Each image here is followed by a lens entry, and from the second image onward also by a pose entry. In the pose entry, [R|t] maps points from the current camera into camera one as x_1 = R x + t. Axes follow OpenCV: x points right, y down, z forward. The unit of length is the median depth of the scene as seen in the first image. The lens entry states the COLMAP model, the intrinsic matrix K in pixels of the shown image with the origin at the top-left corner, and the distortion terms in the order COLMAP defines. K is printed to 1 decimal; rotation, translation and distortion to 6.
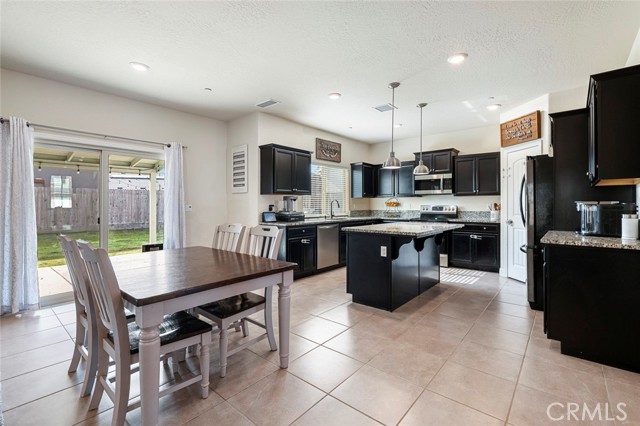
lens RADIAL K [[286.7, 0, 320.7], [0, 286.7, 206.5], [0, 0, 1]] dist [0.001033, 0.000405]
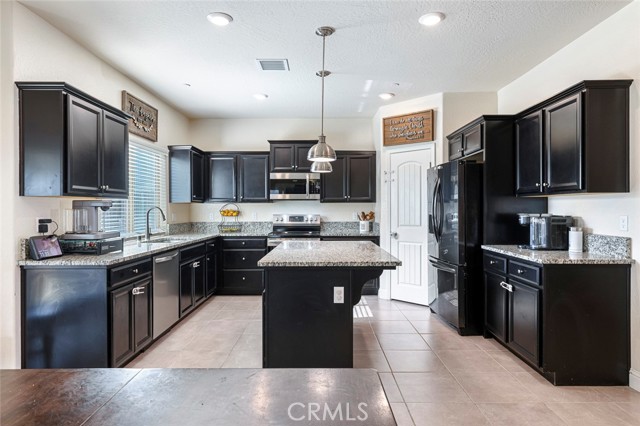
lens RADIAL K [[377.0, 0, 320.0], [0, 377.0, 213.0], [0, 0, 1]] dist [0.001091, -0.000580]
pose [[0.764986, -0.007592, 0.644002, -0.223663], [0.005502, 0.999971, 0.005252, -0.016480], [-0.644023, -0.000474, 0.765006, 0.273245]]
